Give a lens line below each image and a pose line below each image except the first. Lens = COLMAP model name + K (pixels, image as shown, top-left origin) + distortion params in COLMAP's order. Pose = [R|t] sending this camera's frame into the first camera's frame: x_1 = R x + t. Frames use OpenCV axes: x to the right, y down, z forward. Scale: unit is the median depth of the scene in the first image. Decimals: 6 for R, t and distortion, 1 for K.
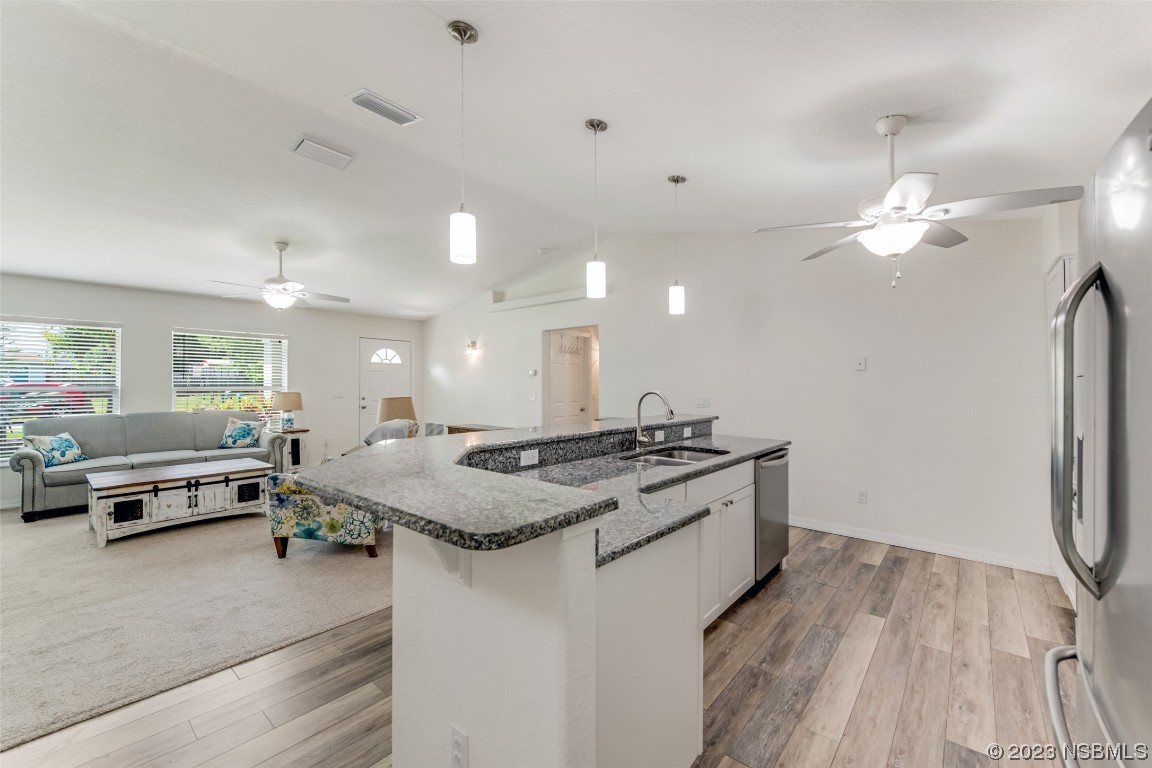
lens RADIAL K [[502.0, 0, 583.7], [0, 502.0, 386.5], [0, 0, 1]] dist [-0.011092, -0.000367]
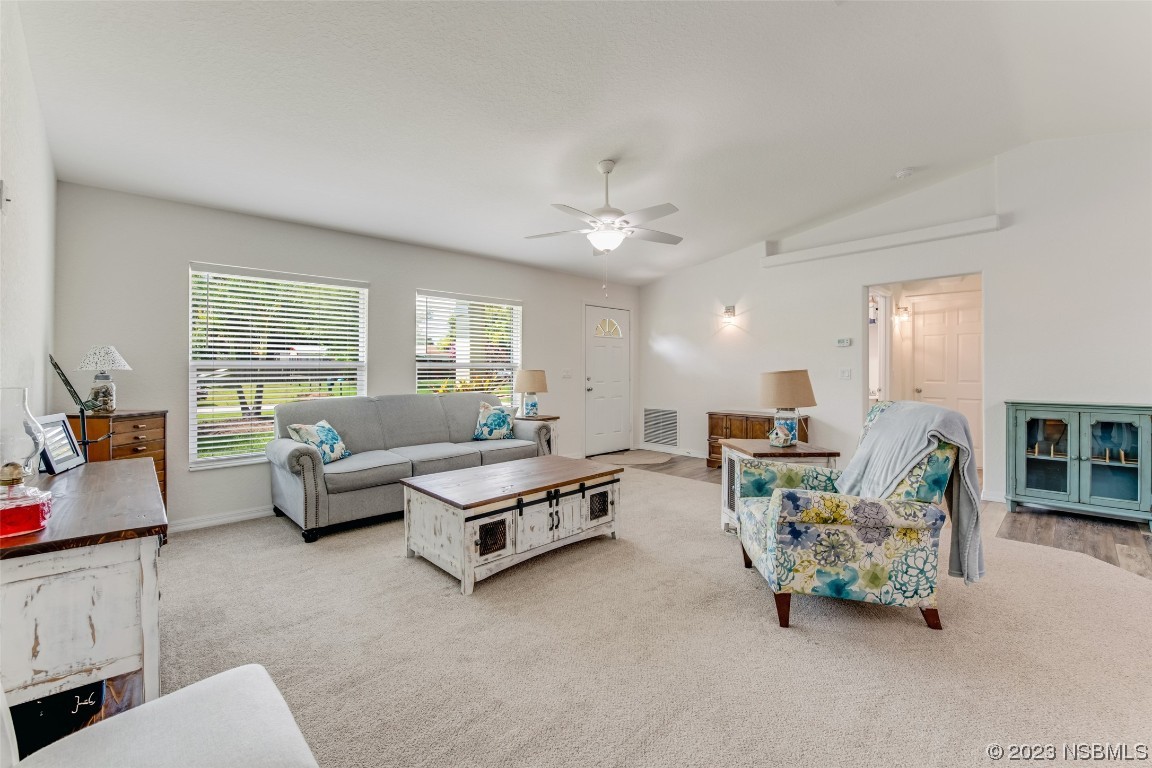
lens RADIAL K [[502.0, 0, 566.8], [0, 502.0, 372.6], [0, 0, 1]] dist [-0.011092, -0.000367]
pose [[0.994308, -0.007569, -0.106277, -0.688899], [0.007331, 0.999970, -0.002629, 0.027756], [0.106294, 0.001835, 0.994333, 0.311064]]
